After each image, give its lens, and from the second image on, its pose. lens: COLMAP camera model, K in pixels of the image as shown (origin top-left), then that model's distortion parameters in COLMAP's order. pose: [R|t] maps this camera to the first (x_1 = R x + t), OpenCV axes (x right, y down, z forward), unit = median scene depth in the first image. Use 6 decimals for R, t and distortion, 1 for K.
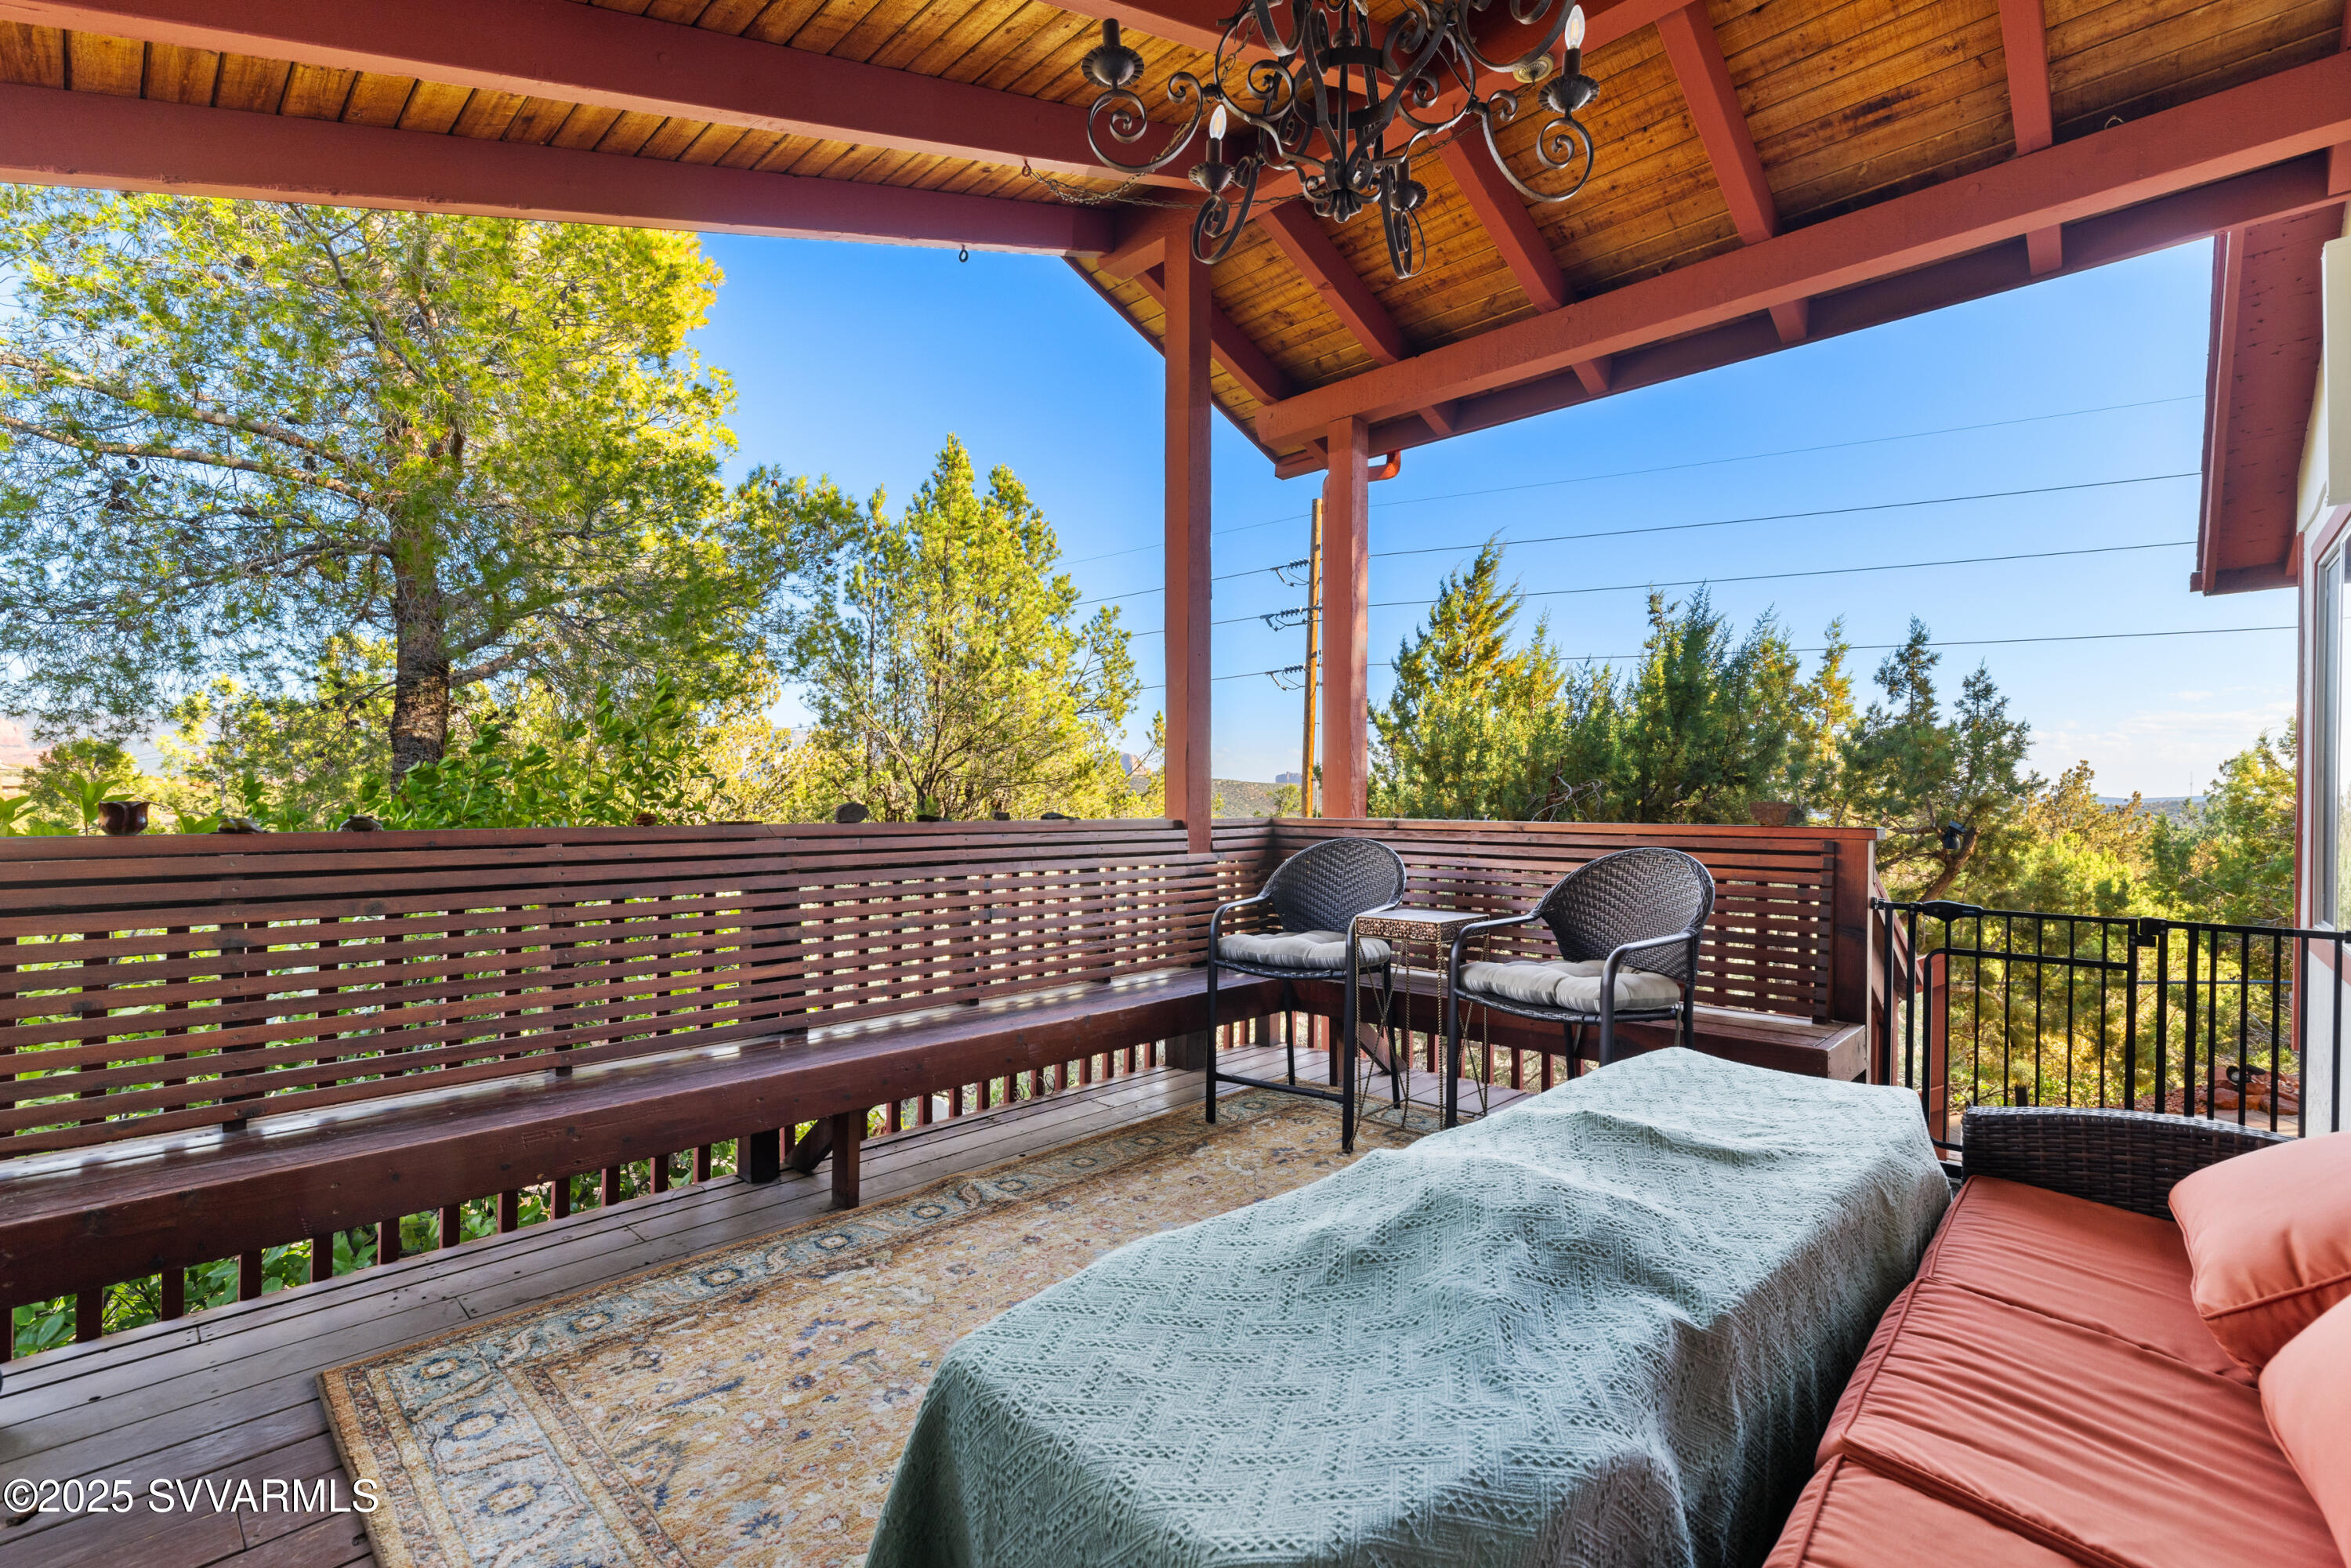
lens RADIAL K [[1017.5, 0, 1175.4], [0, 1017.5, 787.4], [0, 0, 1]] dist [0.000735, 0.000656]
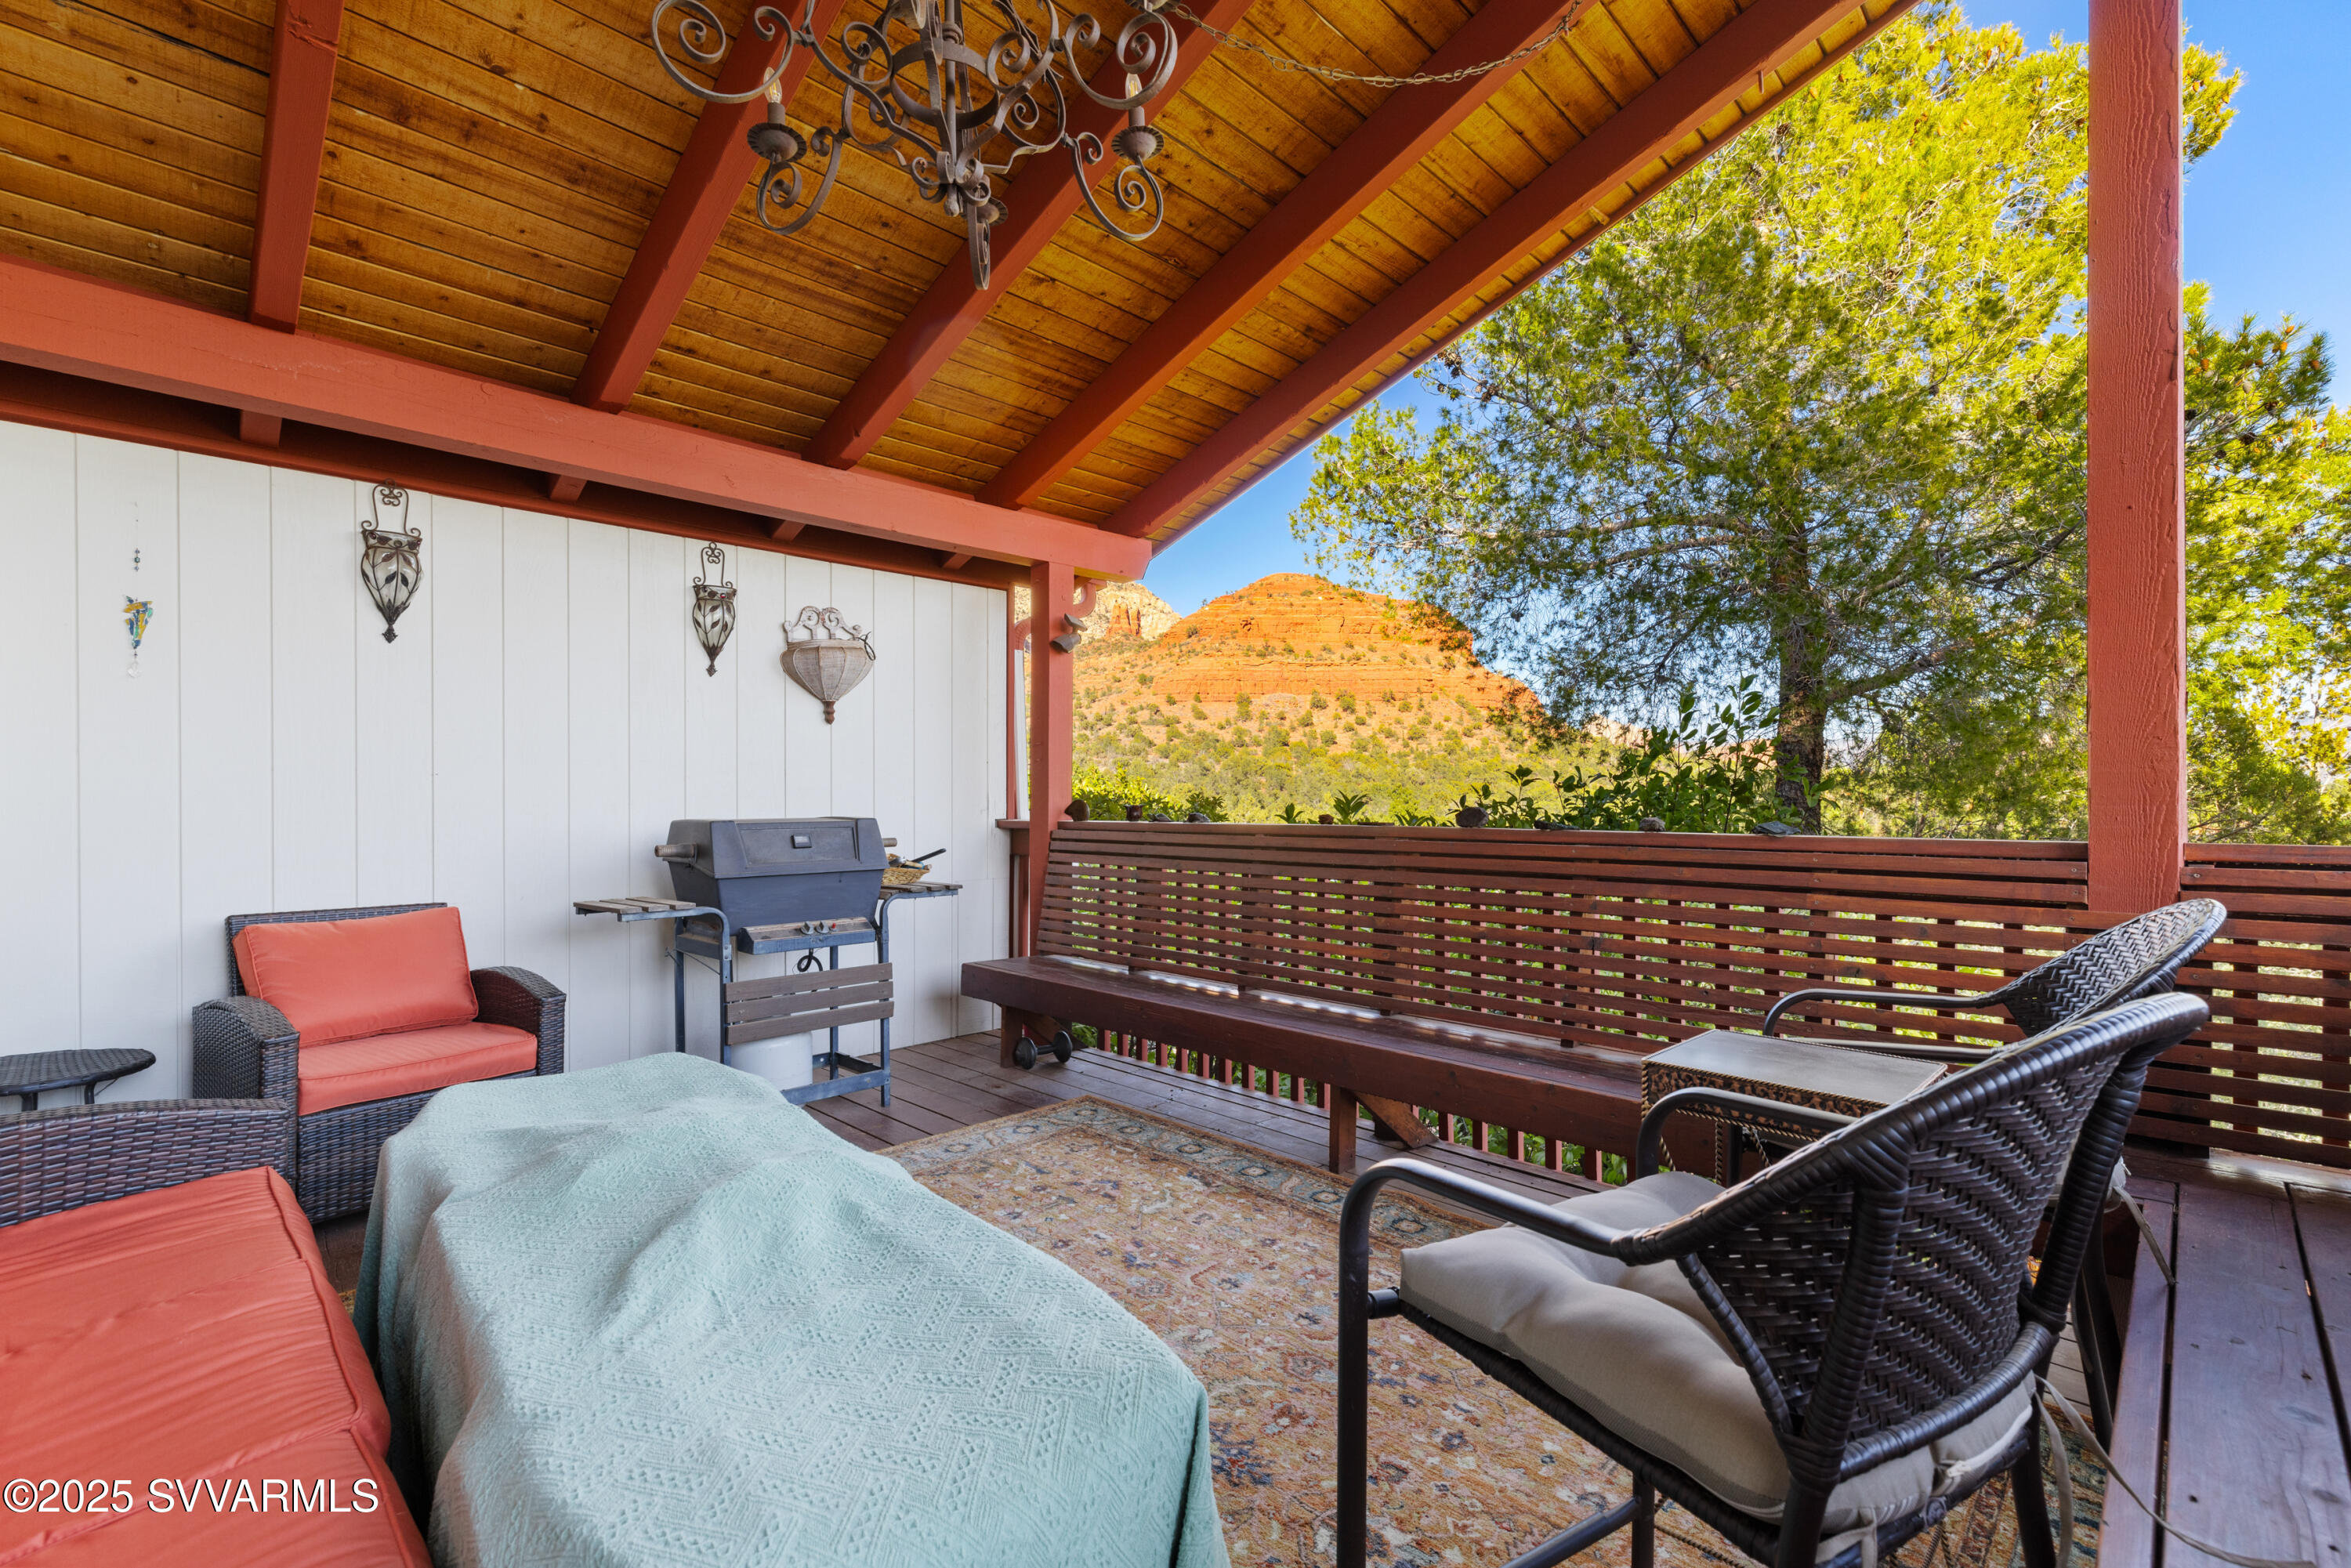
lens RADIAL K [[1023.2, 0, 1205.9], [0, 1023.2, 795.8], [0, 0, 1]] dist [-0.048293, 0.065749]
pose [[-0.001250, -0.010262, -0.999947, 0.861696], [0.008797, 0.999909, -0.010273, 0.018208], [0.999961, -0.008809, -0.001159, 0.950172]]
